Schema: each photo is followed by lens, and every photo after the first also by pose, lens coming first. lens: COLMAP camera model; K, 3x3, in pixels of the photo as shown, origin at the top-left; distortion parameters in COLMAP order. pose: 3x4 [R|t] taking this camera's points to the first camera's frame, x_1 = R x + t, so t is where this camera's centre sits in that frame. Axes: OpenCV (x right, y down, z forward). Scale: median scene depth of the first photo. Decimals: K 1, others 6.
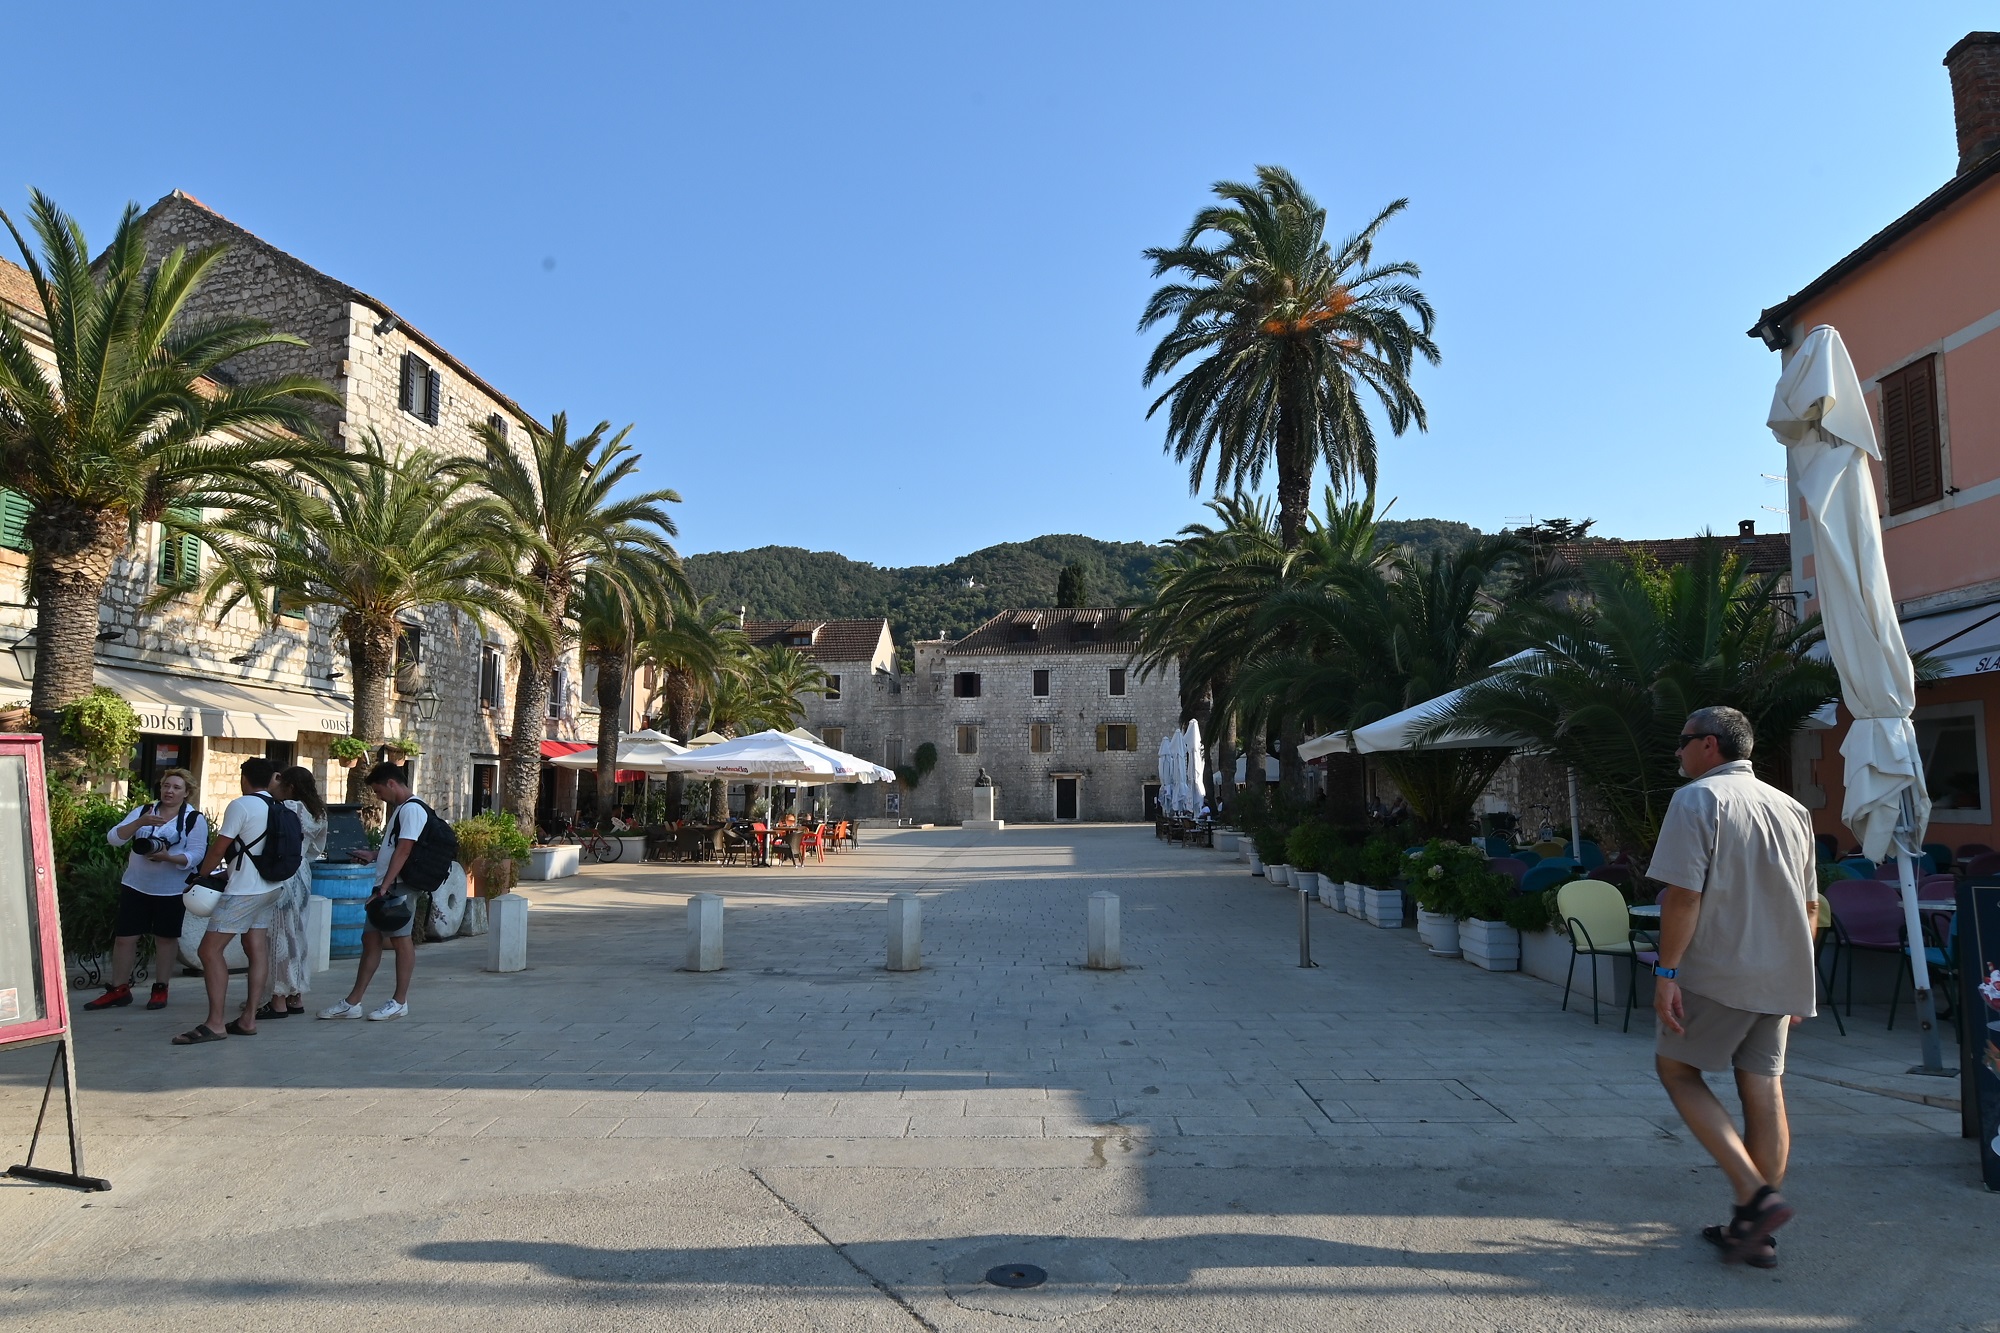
lens RADIAL K [[1331.4, 0, 1000.0], [0, 1331.4, 666.5], [0, 0, 1]] dist [0.000505, -0.002109]
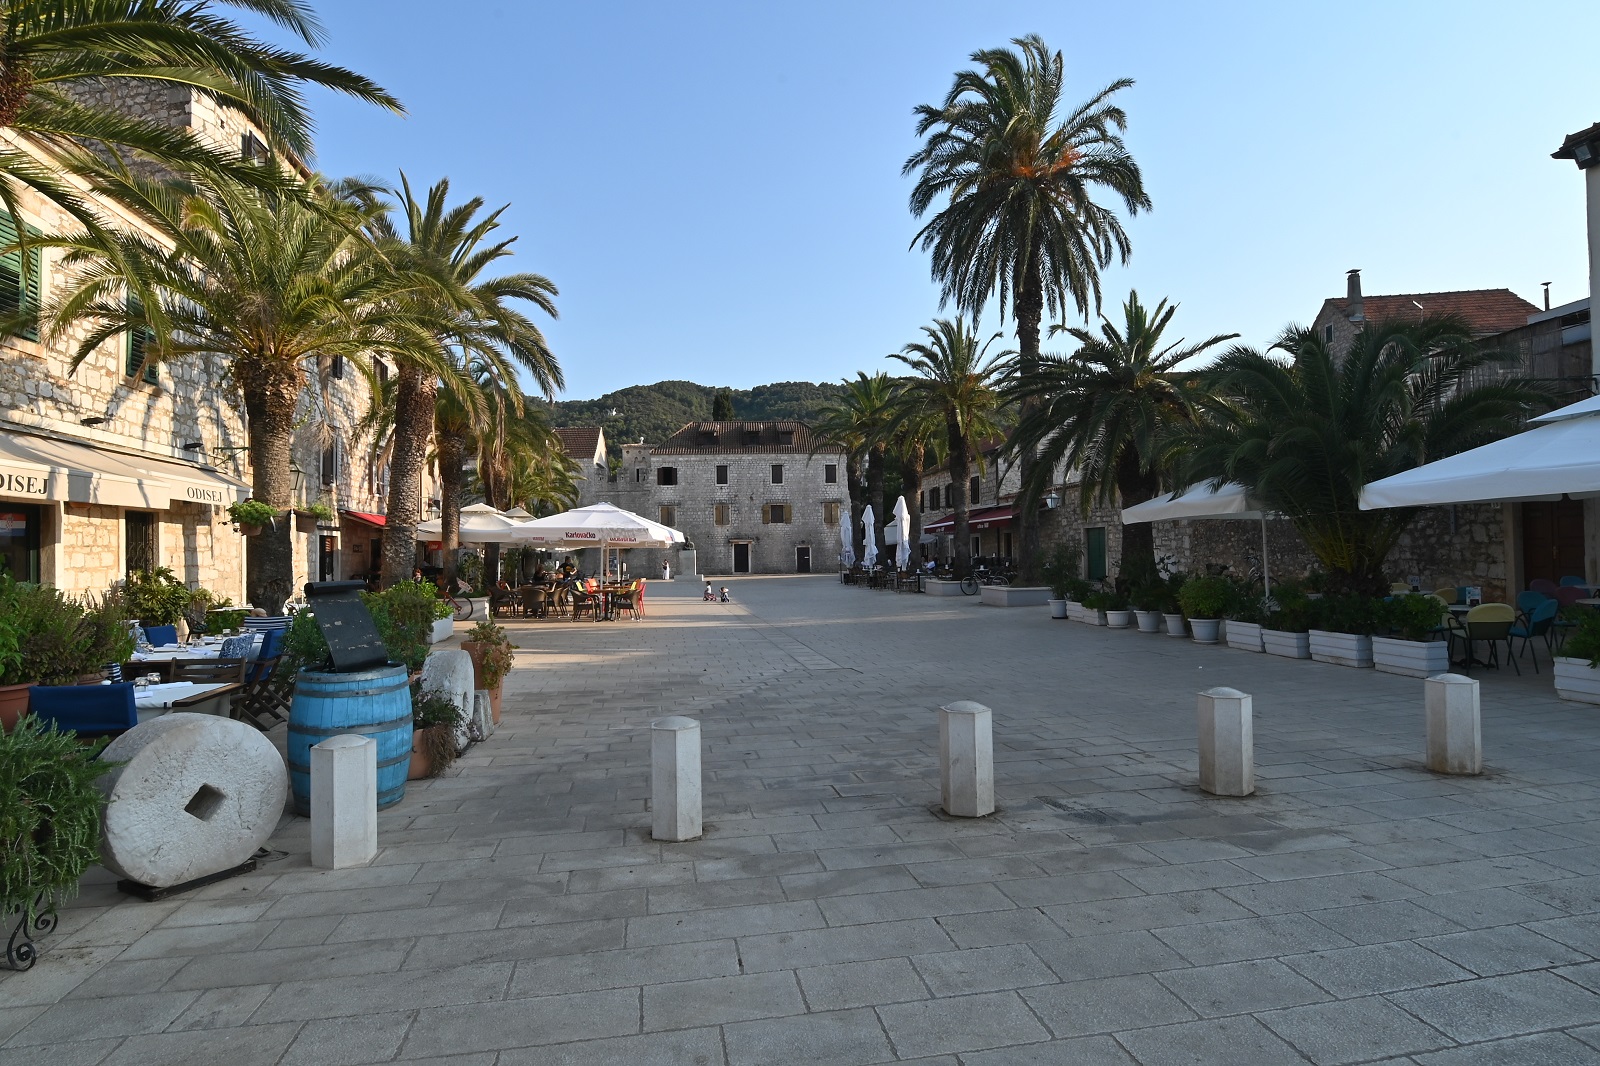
lens RADIAL K [[848.3, 0, 789.2], [0, 848.3, 542.9], [0, 0, 1]] dist [0.002447, -0.023143]
pose [[0.978762, -0.011797, 0.204658, -0.082931], [-0.005009, 0.996668, 0.081407, 0.010883], [-0.204937, -0.080703, 0.975442, 0.123679]]
